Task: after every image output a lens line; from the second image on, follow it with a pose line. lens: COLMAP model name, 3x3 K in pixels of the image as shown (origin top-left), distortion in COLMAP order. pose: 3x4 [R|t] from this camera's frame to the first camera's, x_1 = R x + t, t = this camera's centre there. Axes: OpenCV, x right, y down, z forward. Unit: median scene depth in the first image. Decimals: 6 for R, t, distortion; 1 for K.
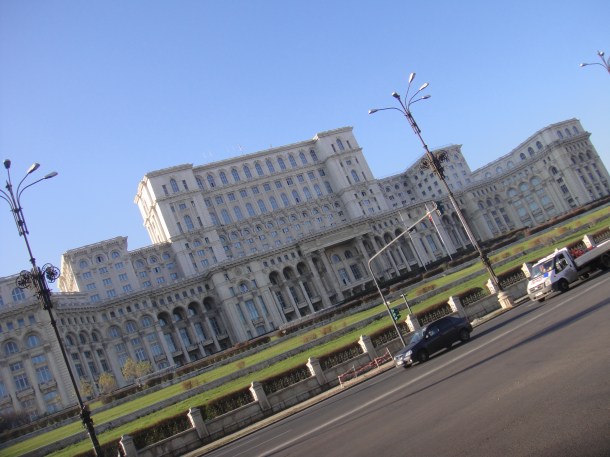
lens RADIAL K [[628.5, 0, 305.0], [0, 628.5, 228.5], [0, 0, 1]] dist [-0.194594, 0.002517]
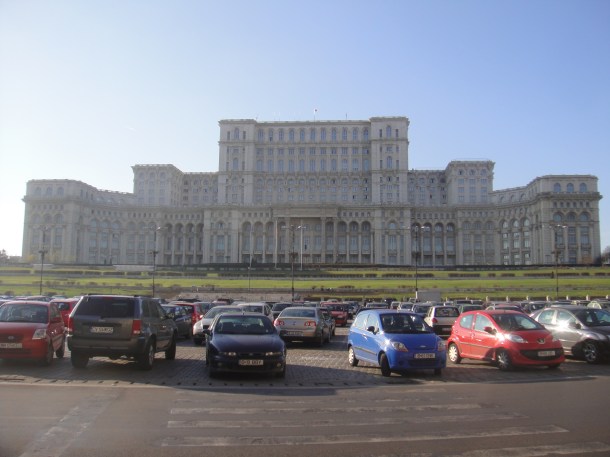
lens RADIAL K [[628.5, 0, 305.0], [0, 628.5, 228.5], [0, 0, 1]] dist [-0.194594, 0.002517]
pose [[0.799301, 0.348387, -0.489638, 0.608118], [-0.234261, 0.930980, 0.279996, -0.276676], [0.553390, -0.109097, 0.825747, -0.045997]]
